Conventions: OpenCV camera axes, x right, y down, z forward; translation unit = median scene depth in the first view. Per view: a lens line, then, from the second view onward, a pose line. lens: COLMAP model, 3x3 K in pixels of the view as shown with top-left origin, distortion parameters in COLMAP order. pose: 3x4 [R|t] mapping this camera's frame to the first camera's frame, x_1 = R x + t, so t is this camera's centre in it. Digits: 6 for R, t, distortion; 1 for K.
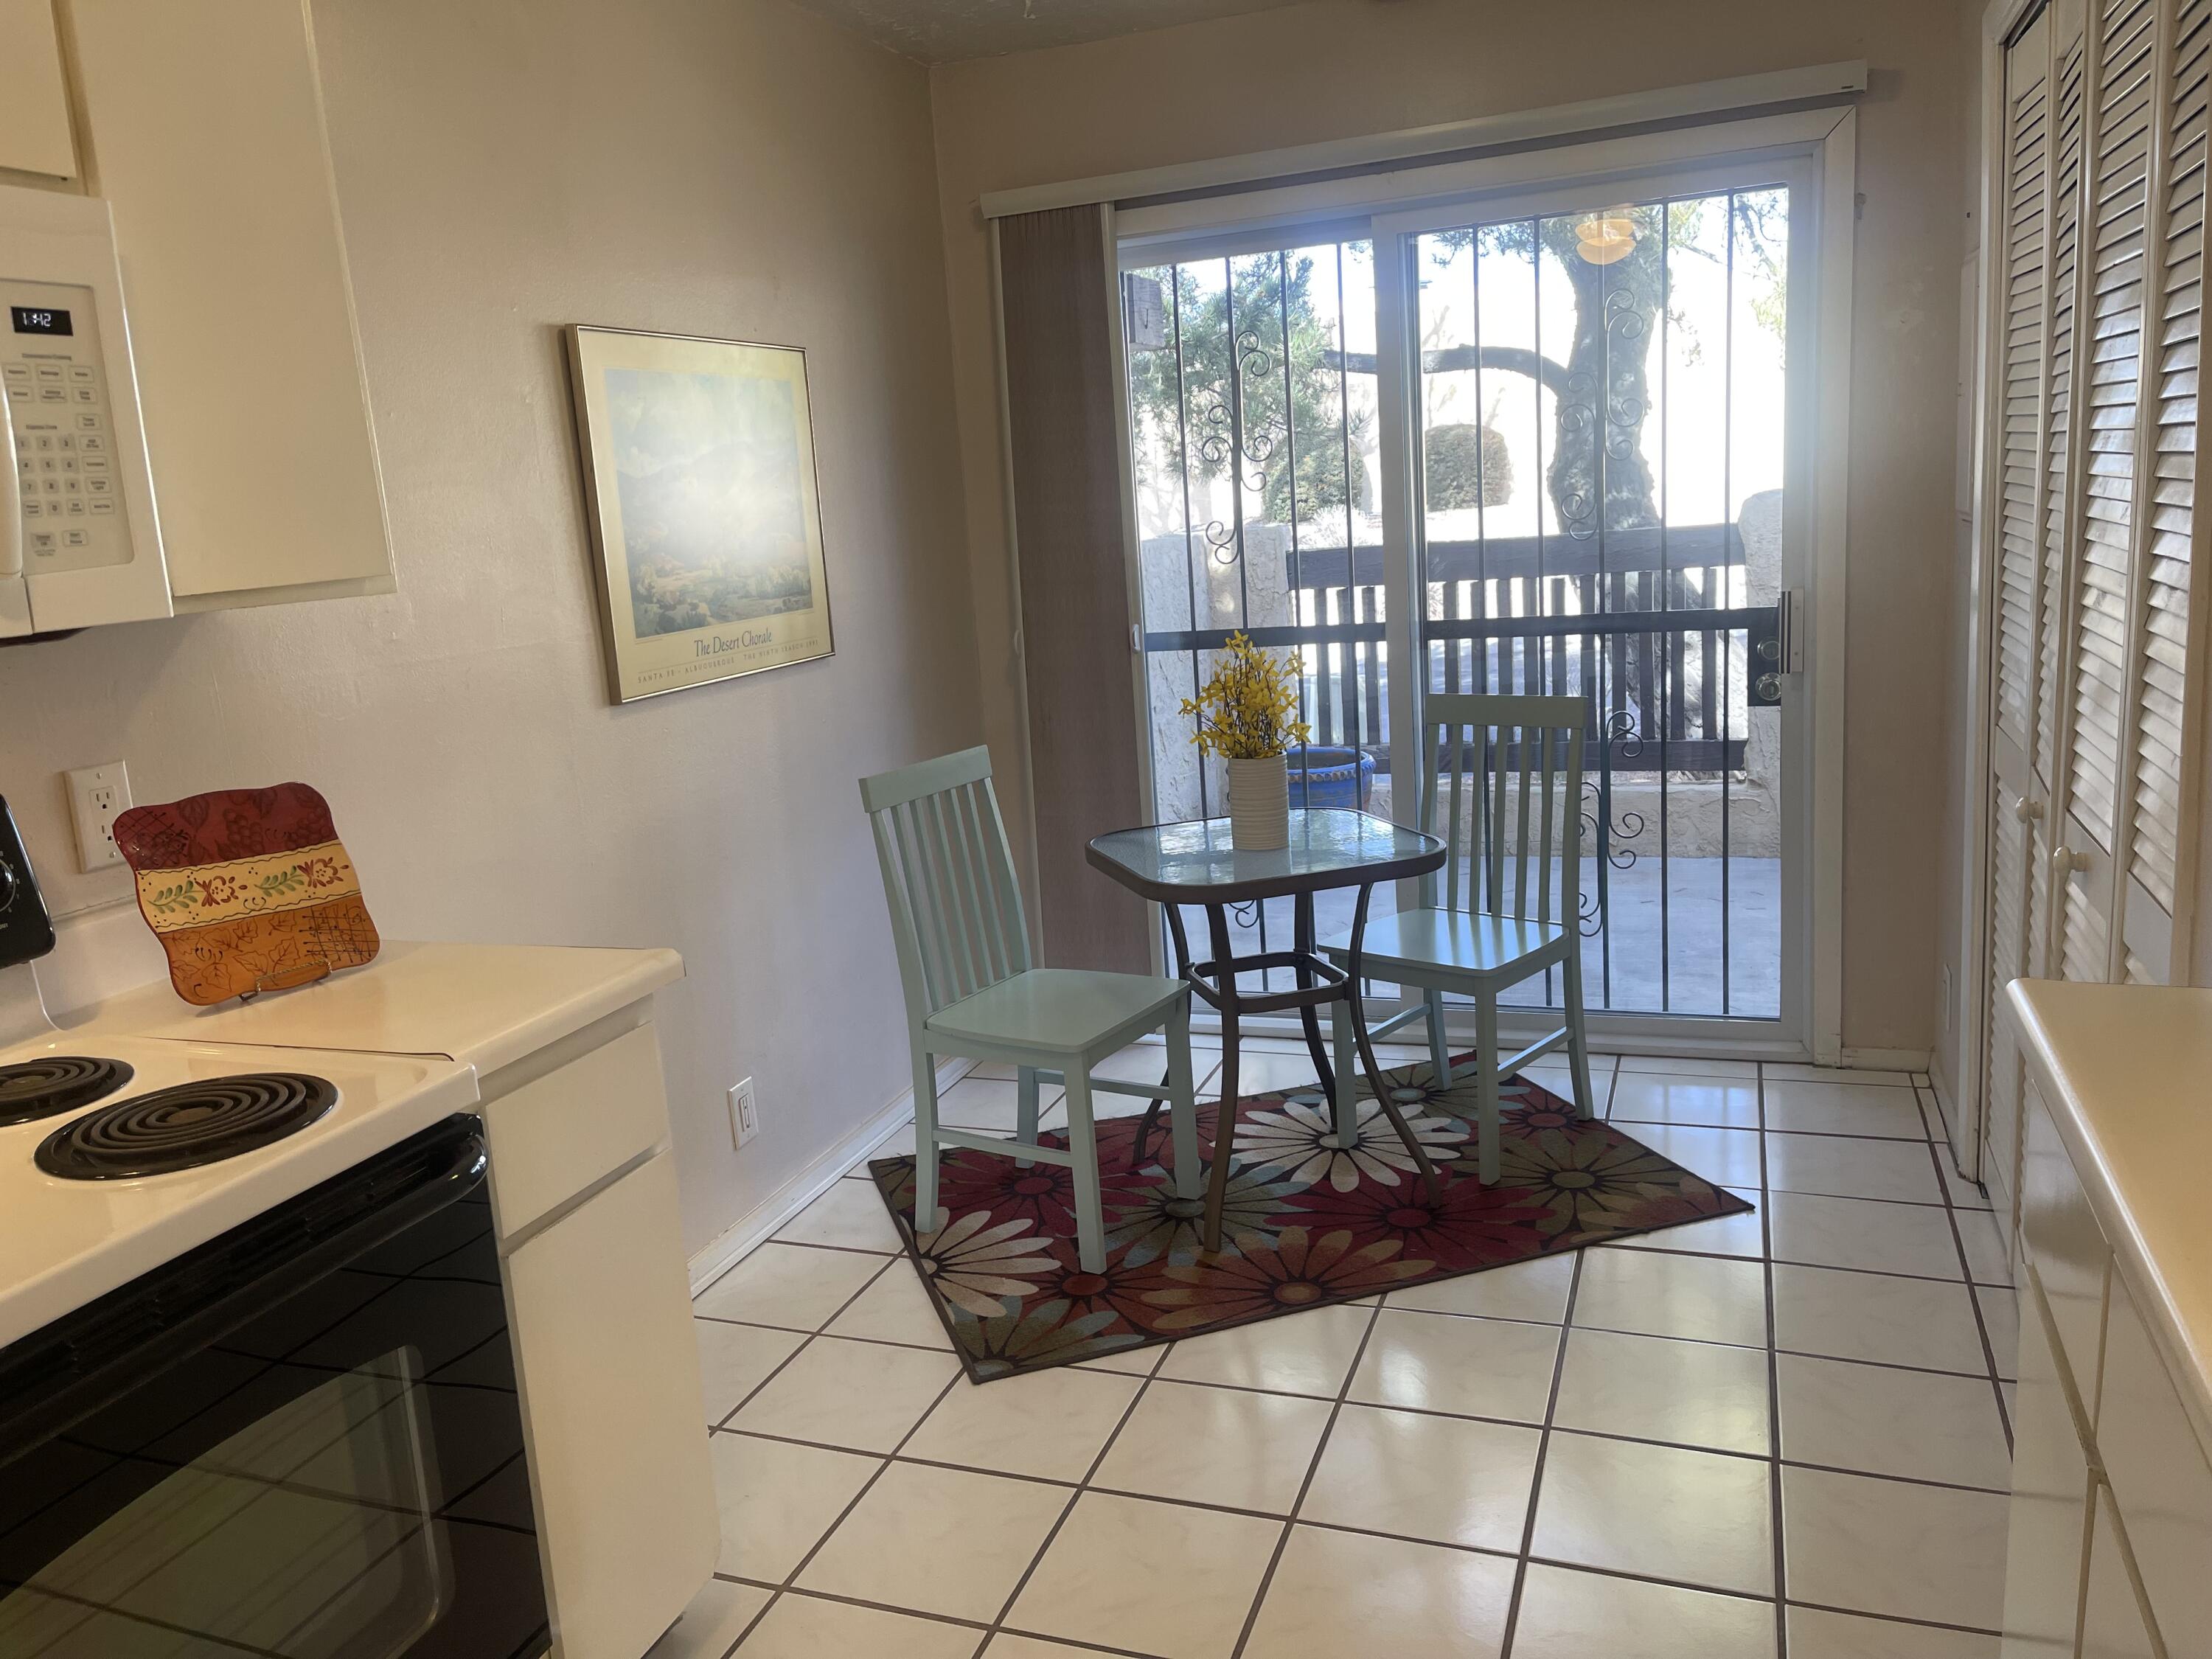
lens RADIAL K [[1660.5, 0, 1096.5], [0, 1660.5, 821.3], [0, 0, 1]] dist [0.080863, -0.087412]
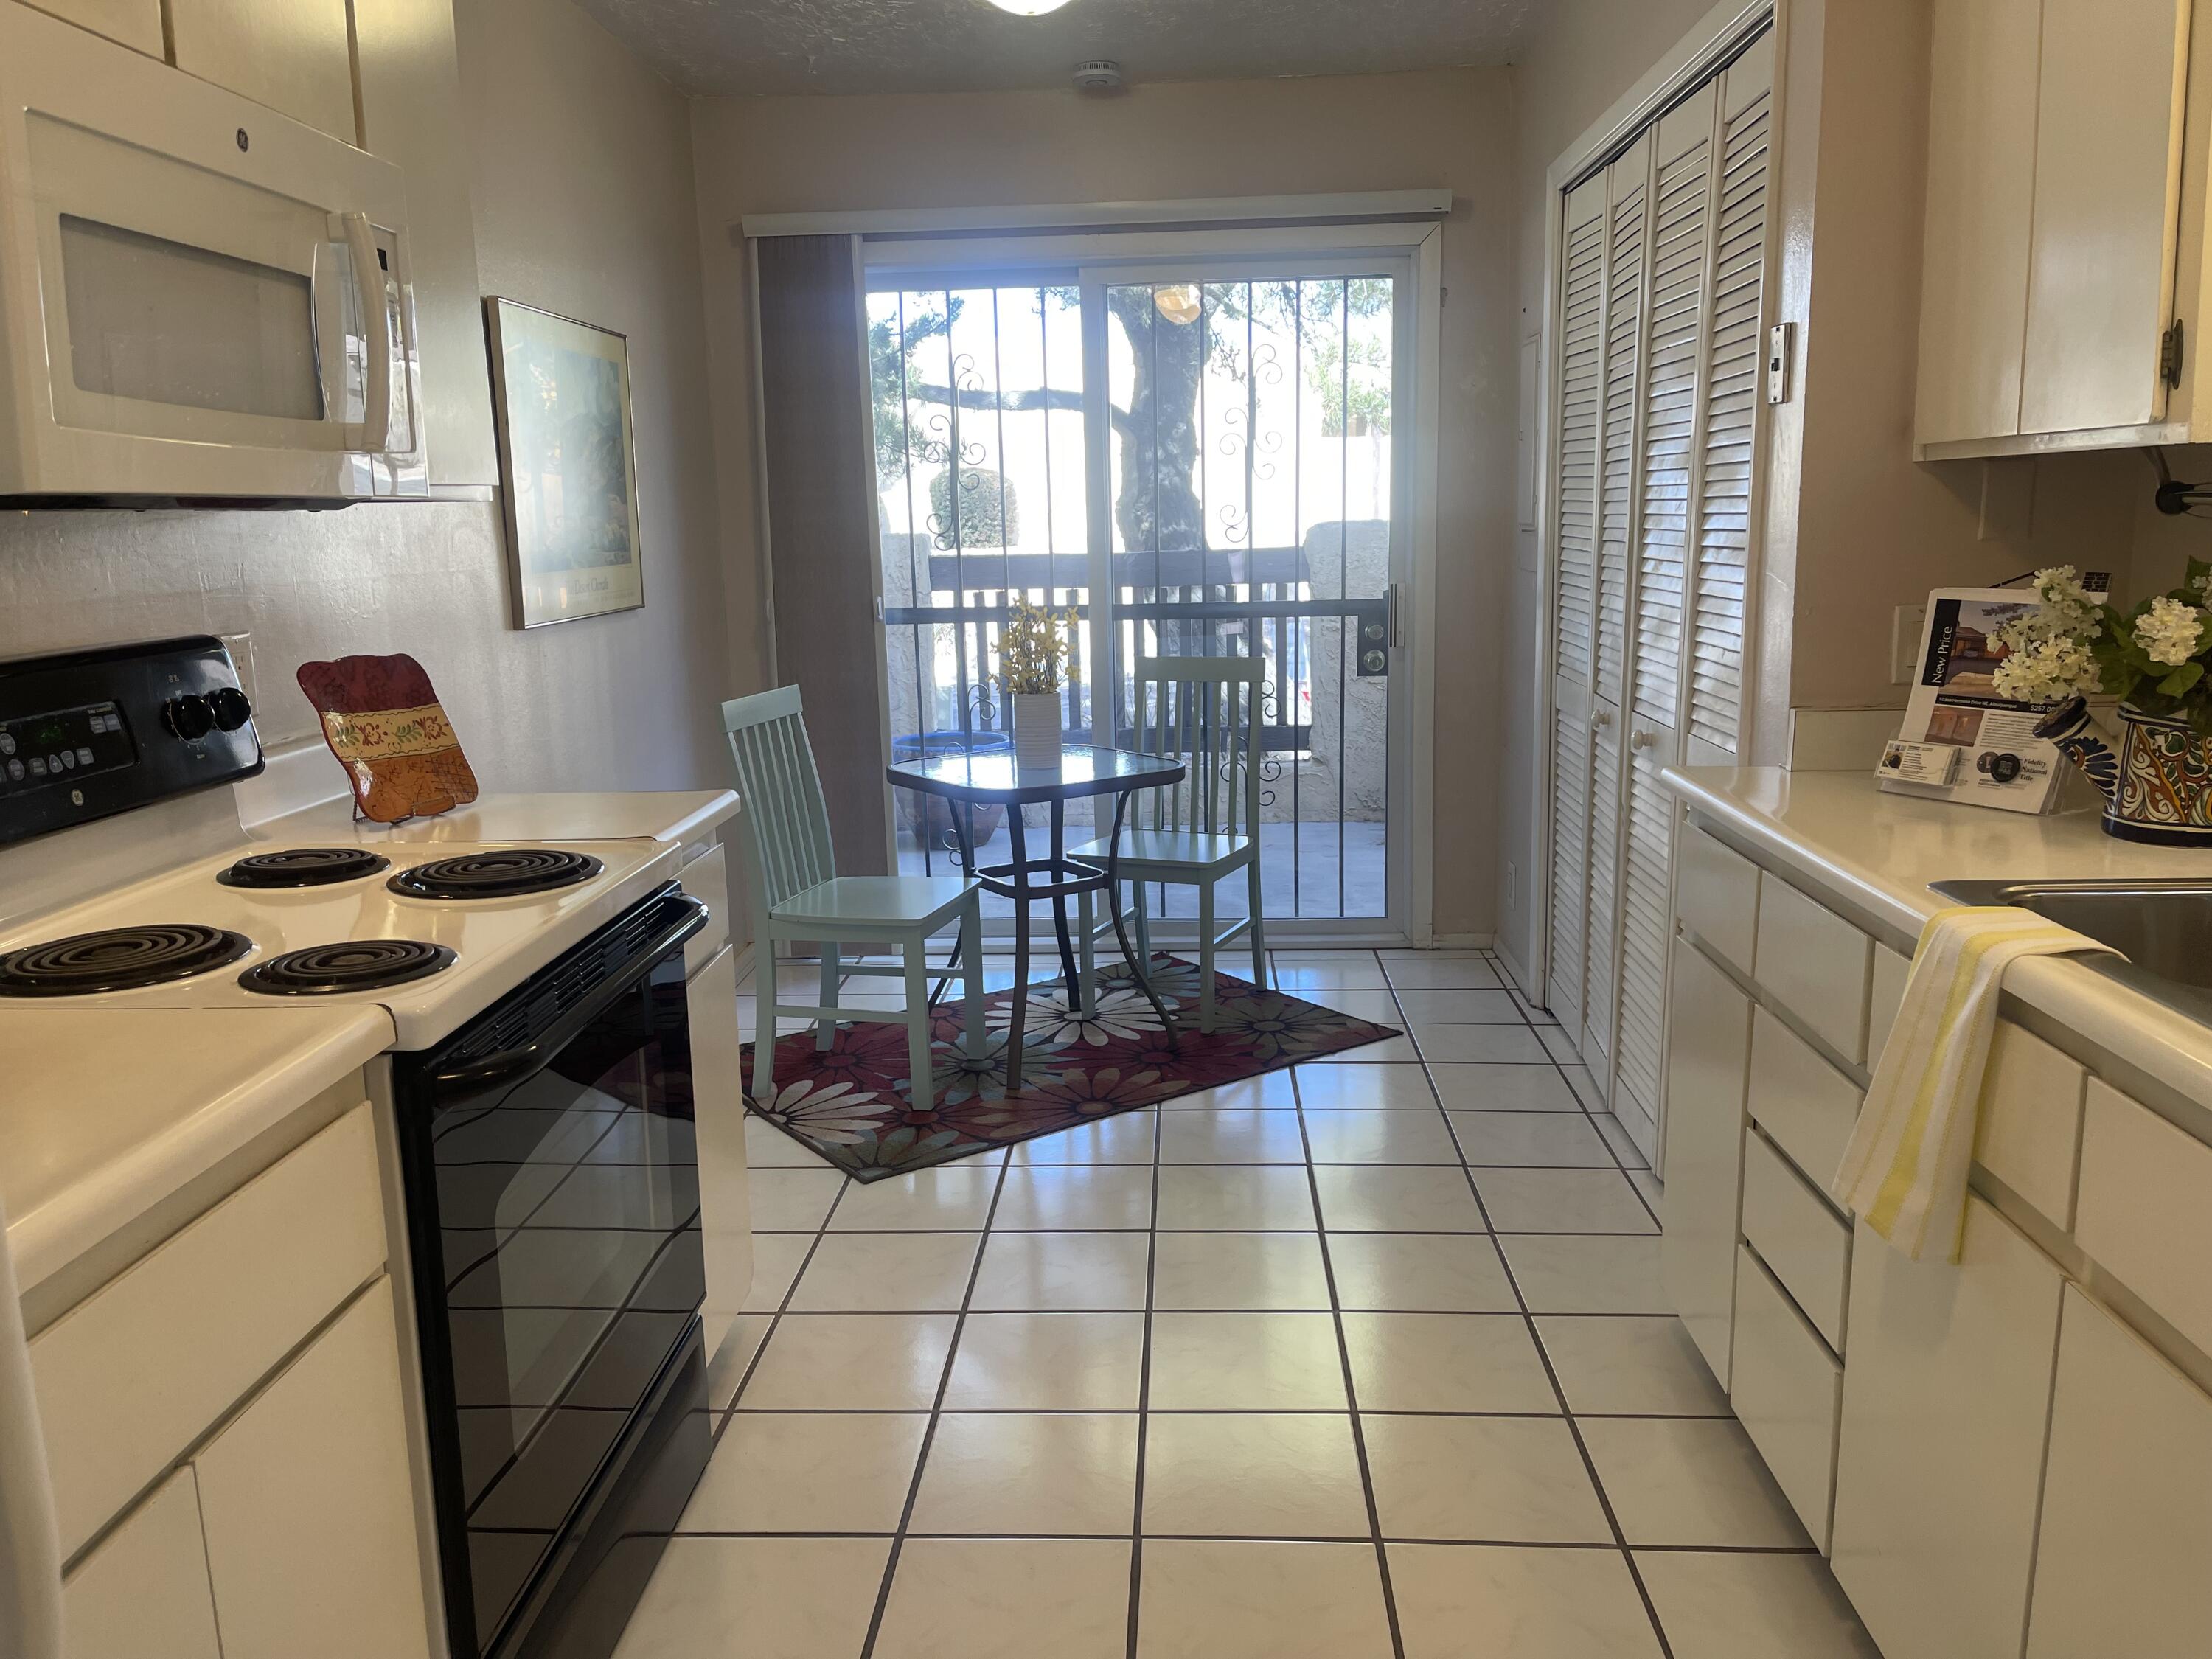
lens RADIAL K [[1660.5, 0, 1098.9], [0, 1660.5, 826.3], [0, 0, 1]] dist [0.080863, -0.087412]
pose [[0.952755, -0.008578, 0.303618, -0.236273], [0.015000, 0.999710, -0.018826, 0.084265], [-0.303368, 0.022491, 0.952608, -0.192335]]
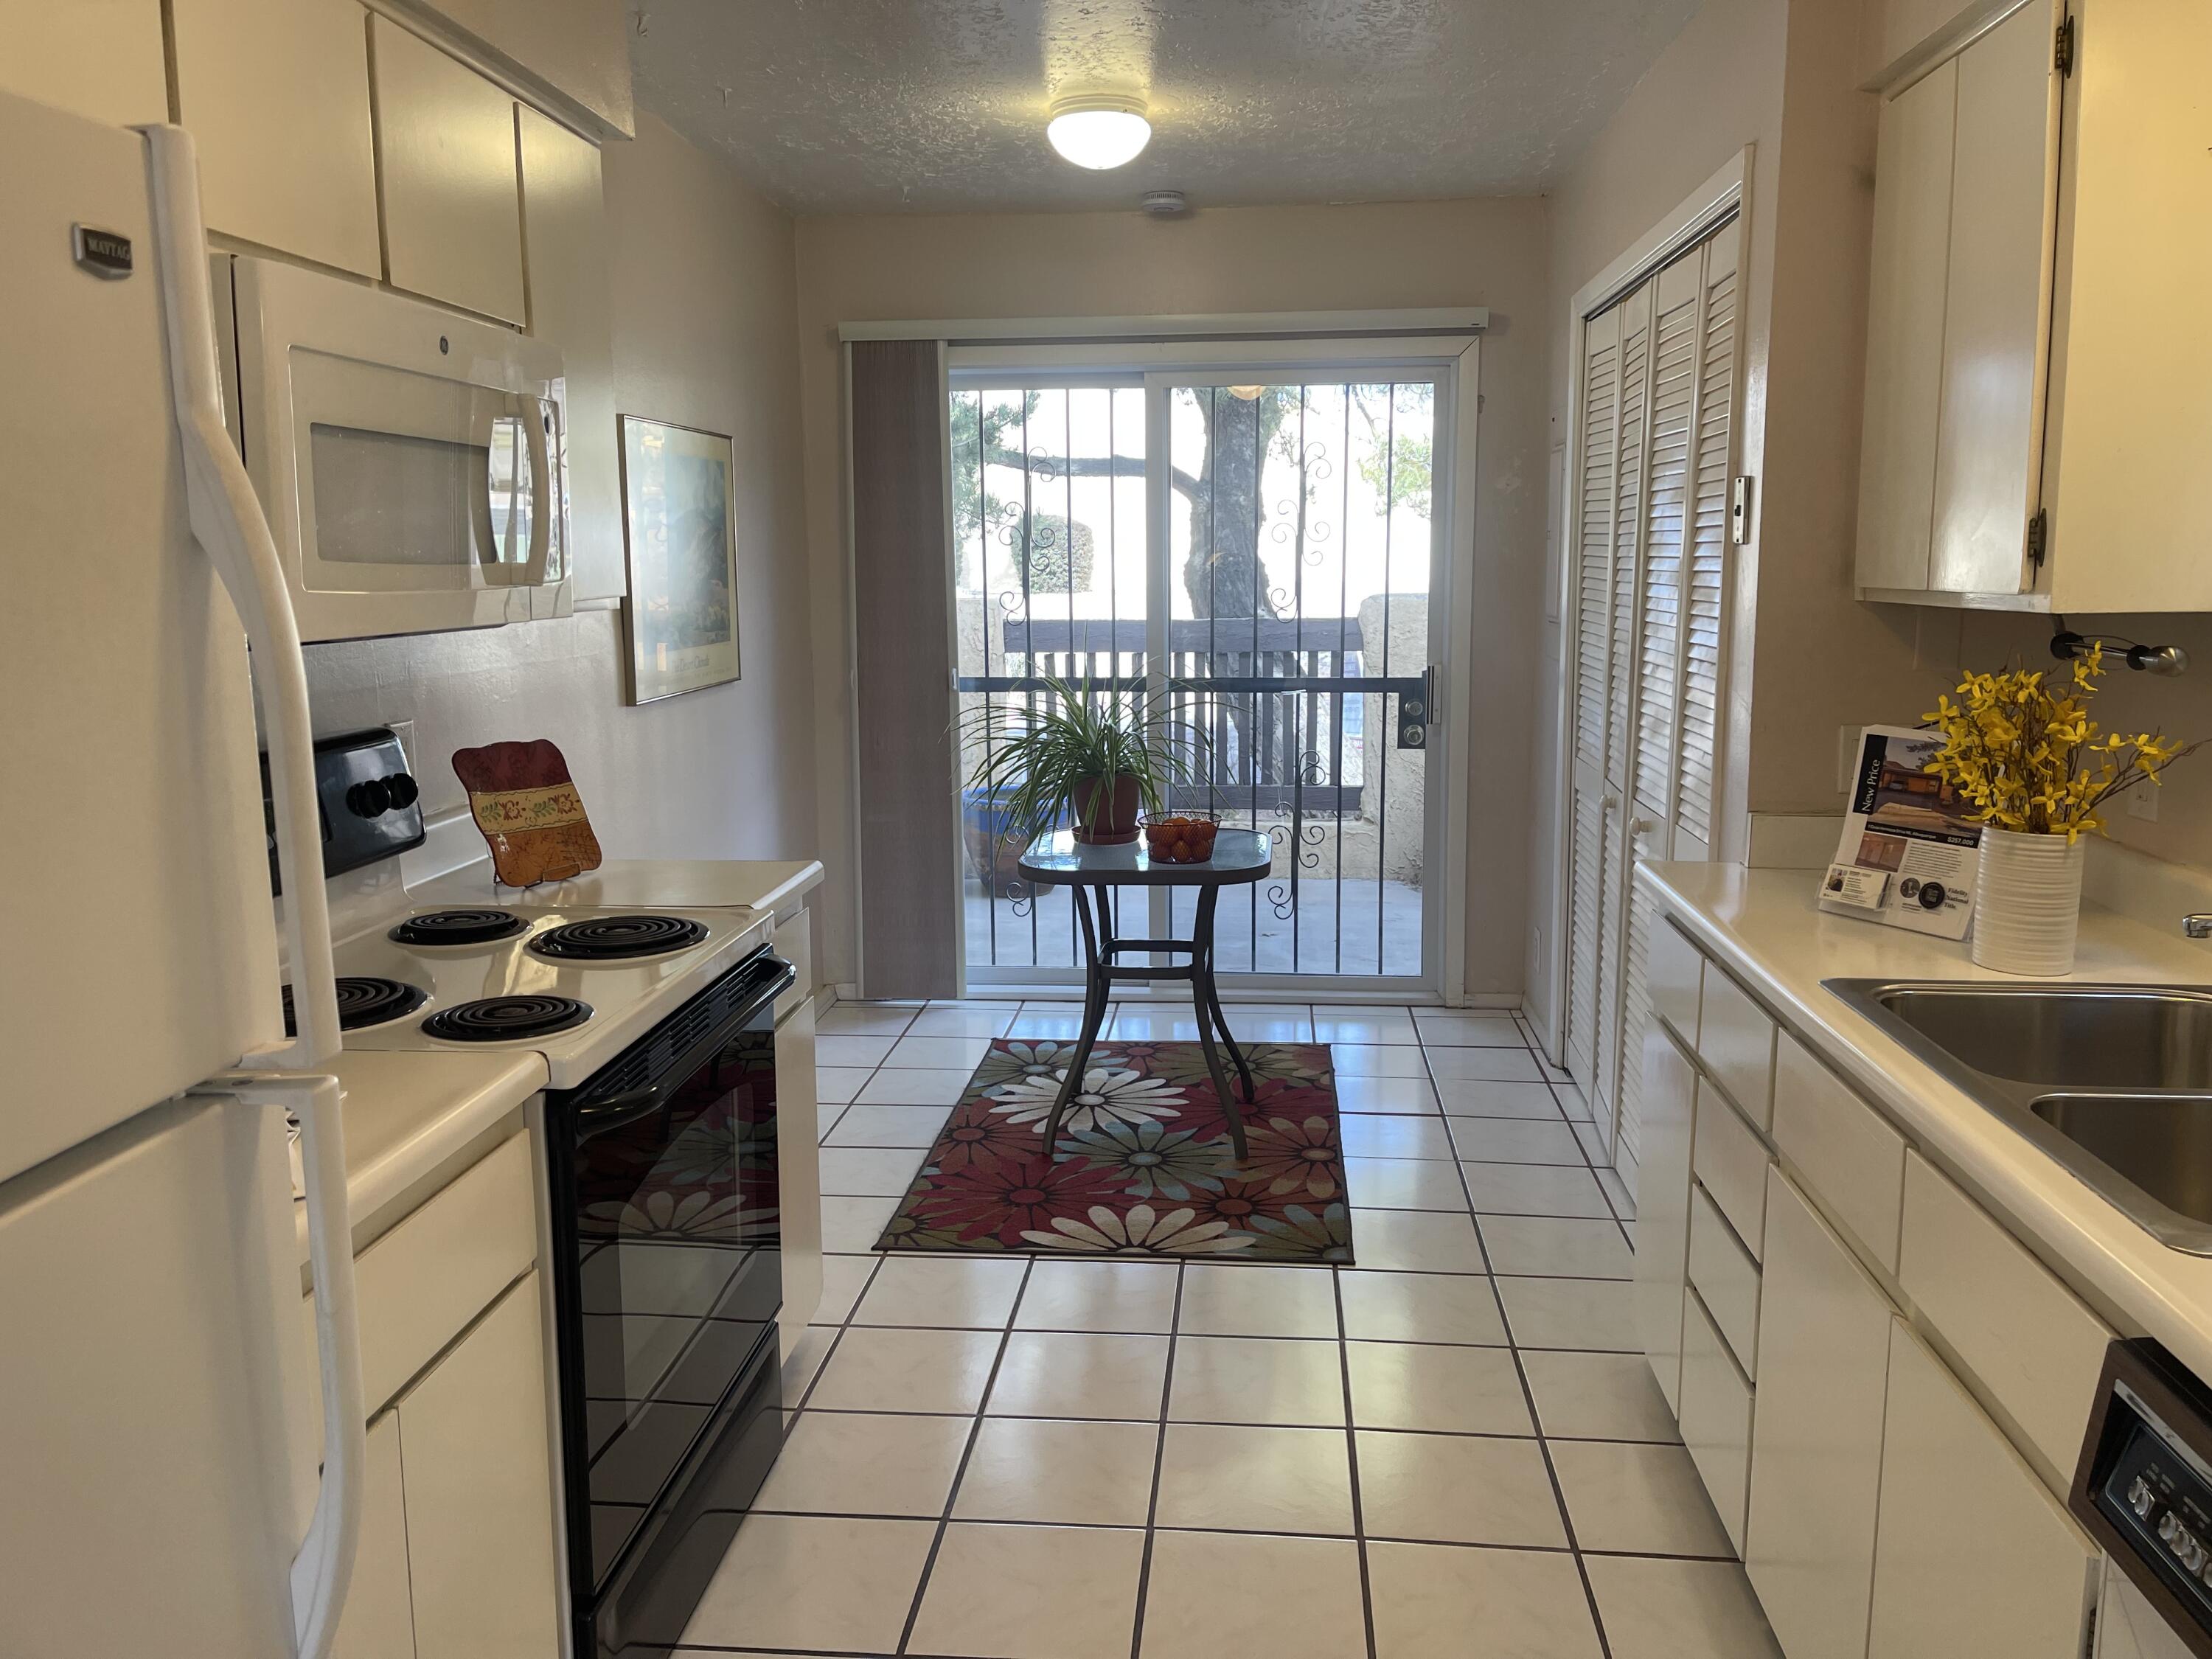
lens RADIAL K [[1660.5, 0, 1121.3], [0, 1660.5, 809.4], [0, 0, 1]] dist [0.080863, -0.087412]
pose [[0.961519, 0.022197, 0.273840, -0.251552], [-0.008334, 0.998629, -0.051683, 0.066516], [-0.274611, 0.047412, 0.960386, -0.304529]]
